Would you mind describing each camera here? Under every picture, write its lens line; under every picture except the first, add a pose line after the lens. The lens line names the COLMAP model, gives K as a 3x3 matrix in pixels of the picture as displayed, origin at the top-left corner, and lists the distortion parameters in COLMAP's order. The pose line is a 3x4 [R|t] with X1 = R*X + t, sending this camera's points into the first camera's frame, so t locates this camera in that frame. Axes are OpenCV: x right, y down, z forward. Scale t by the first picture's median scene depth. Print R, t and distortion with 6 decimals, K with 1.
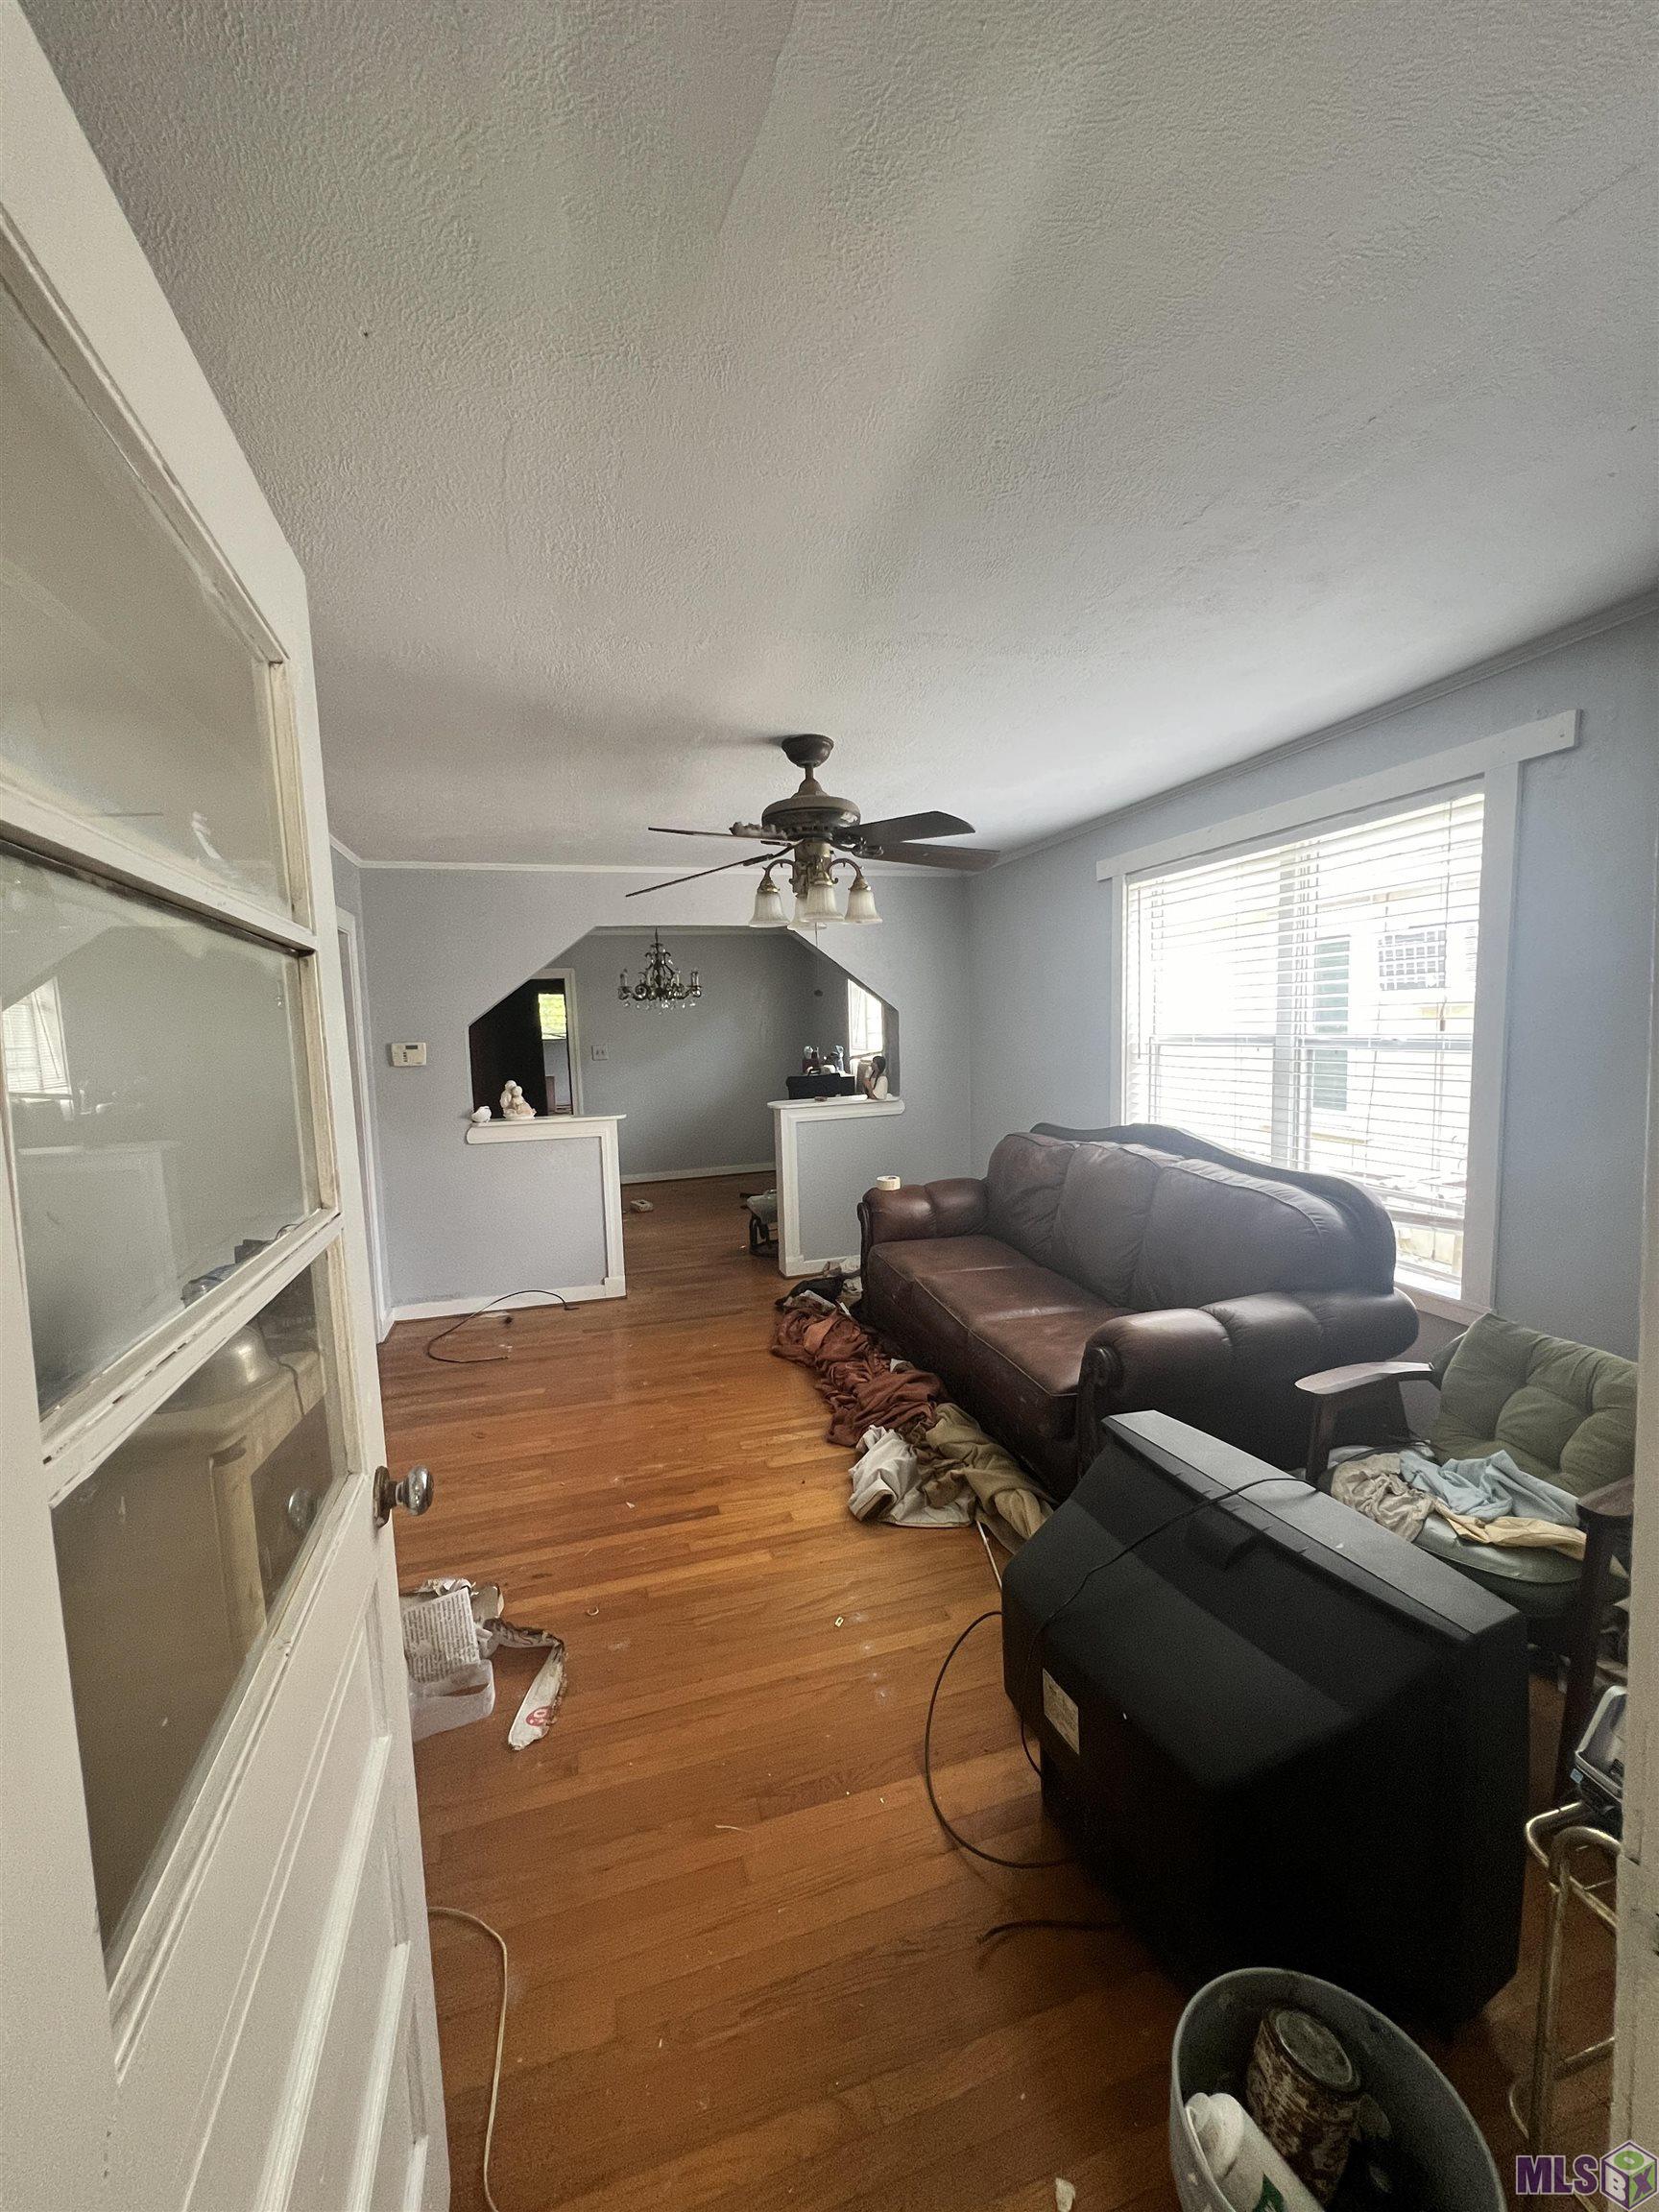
lens RADIAL K [[889.4, 0, 824.8], [0, 889.4, 1113.4], [0, 0, 1]] dist [-0.001592, -0.000311]
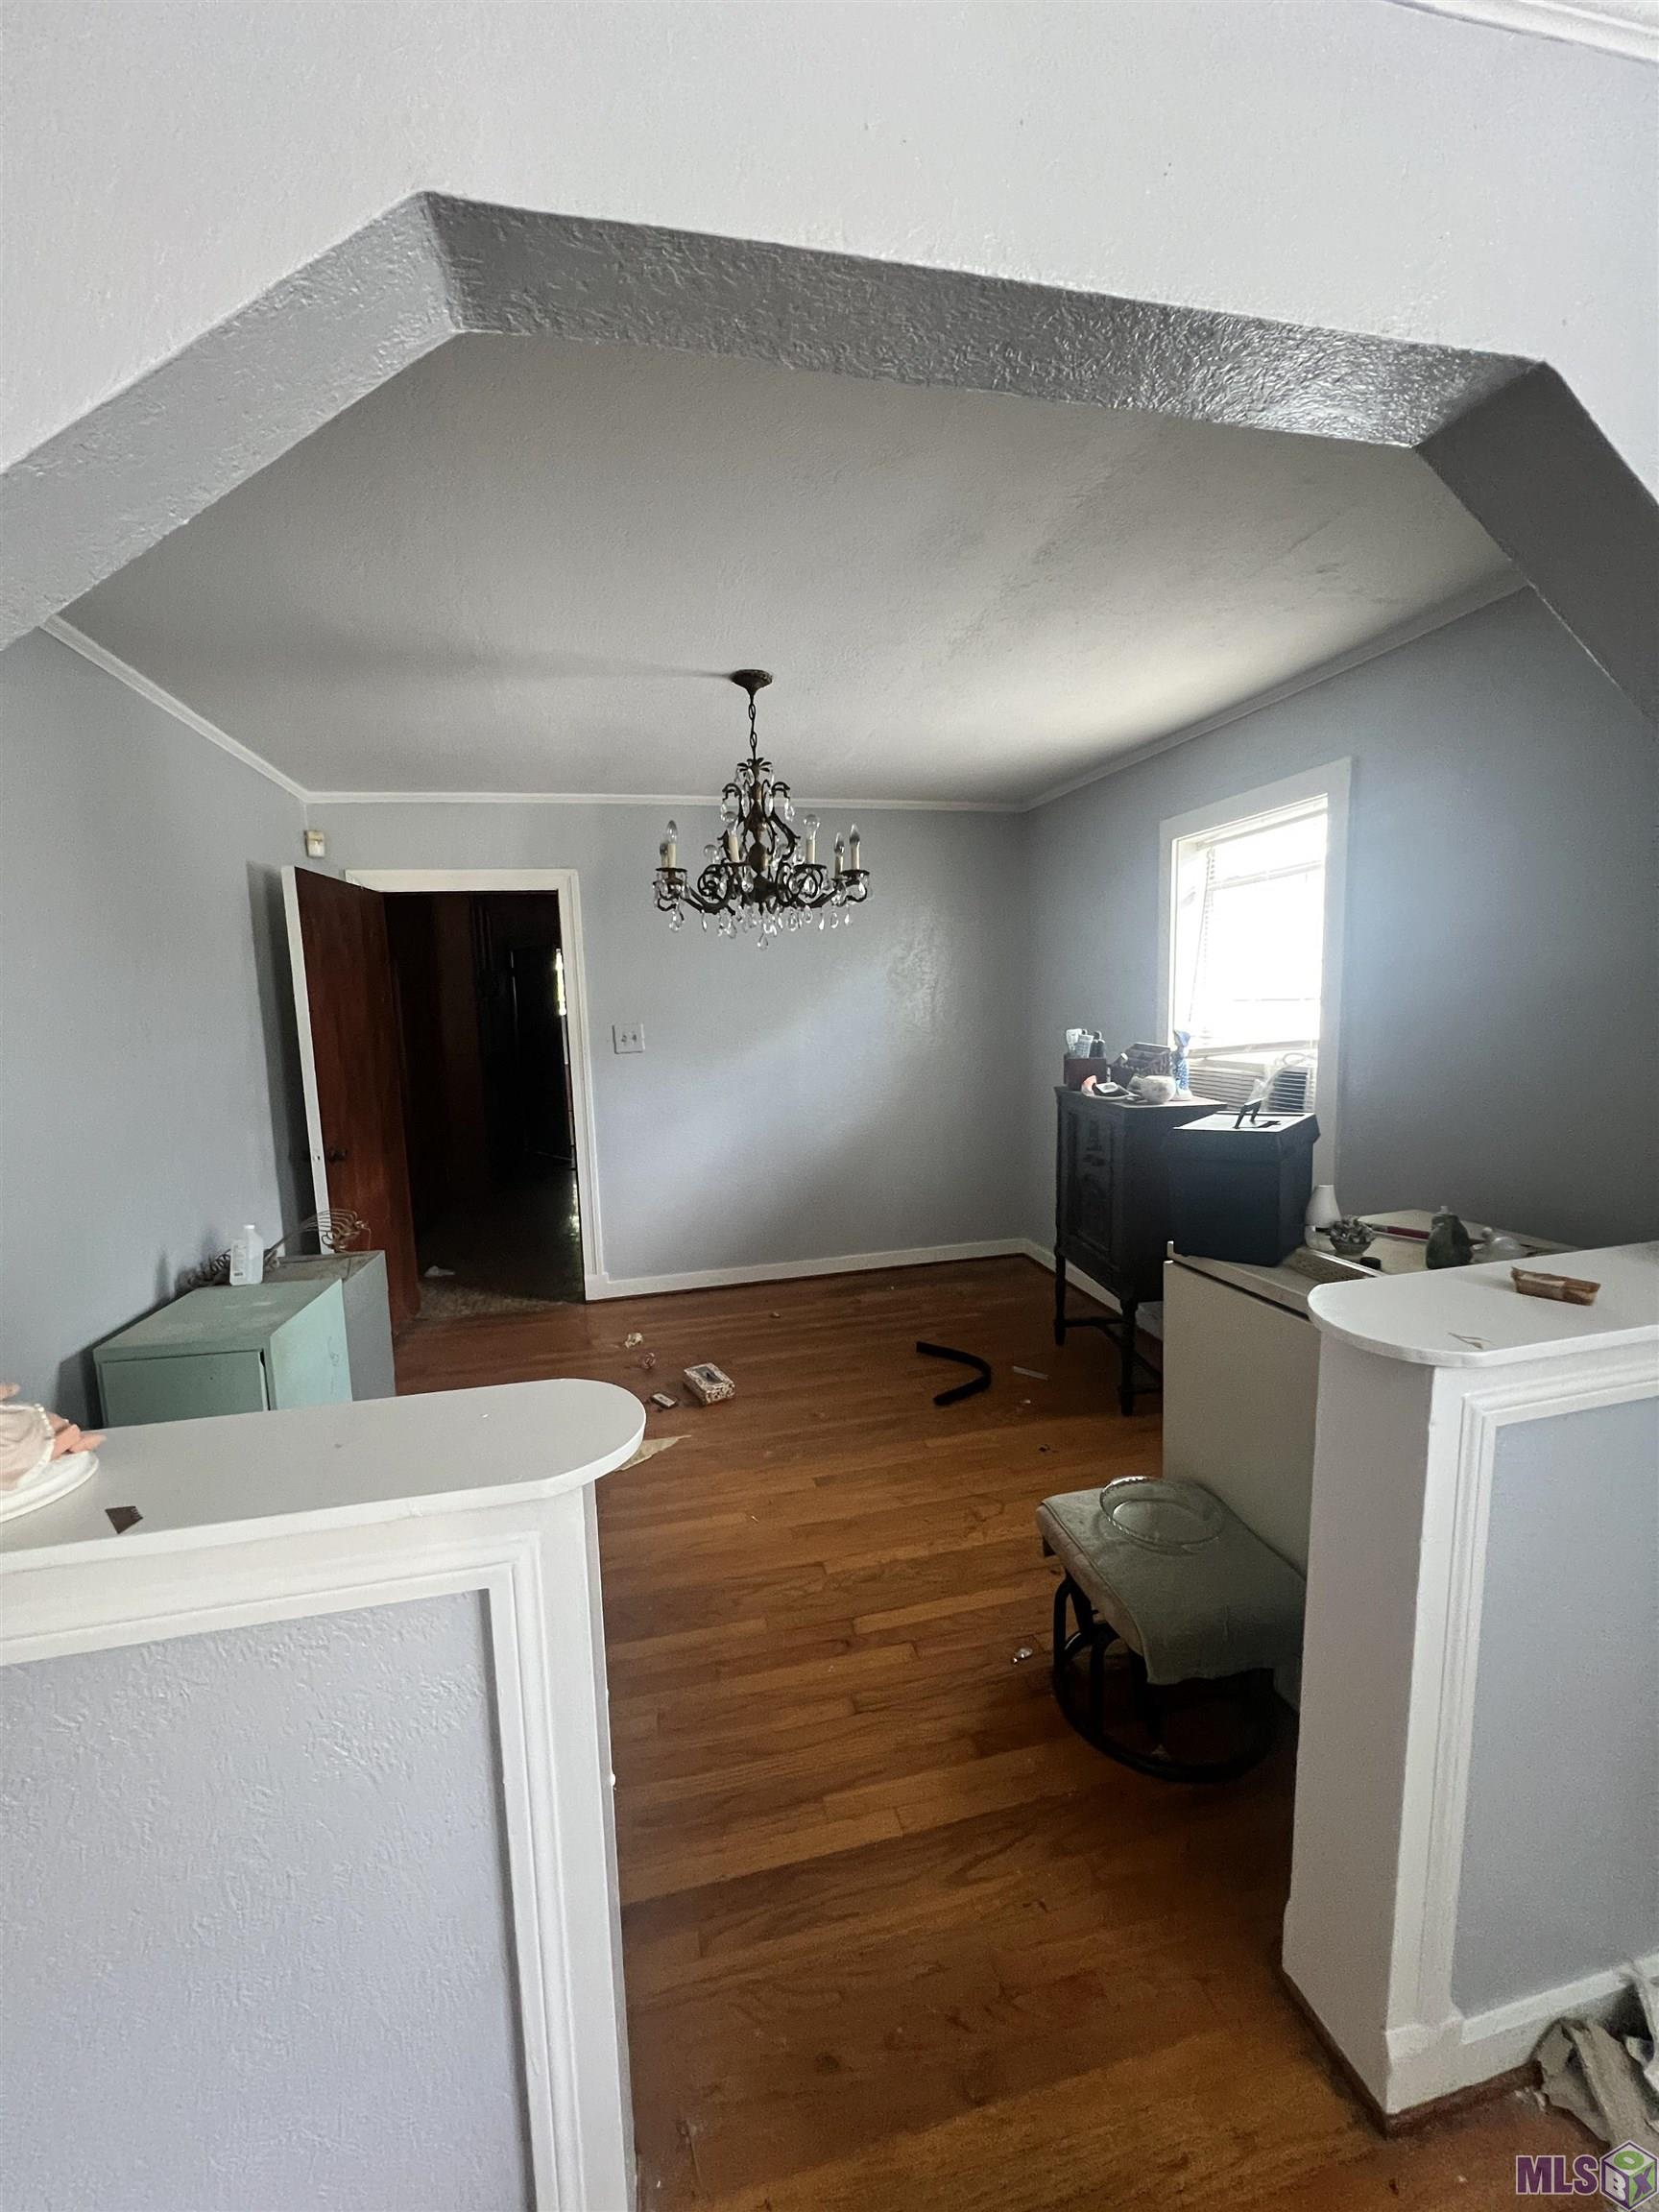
lens RADIAL K [[889.4, 0, 824.8], [0, 889.4, 1113.4], [0, 0, 1]] dist [-0.001592, -0.000311]
pose [[0.997574, 0.011447, -0.068661, -0.133044], [-0.009469, 0.999532, 0.029074, -0.051703], [0.068962, -0.028354, 0.997216, 0.626852]]
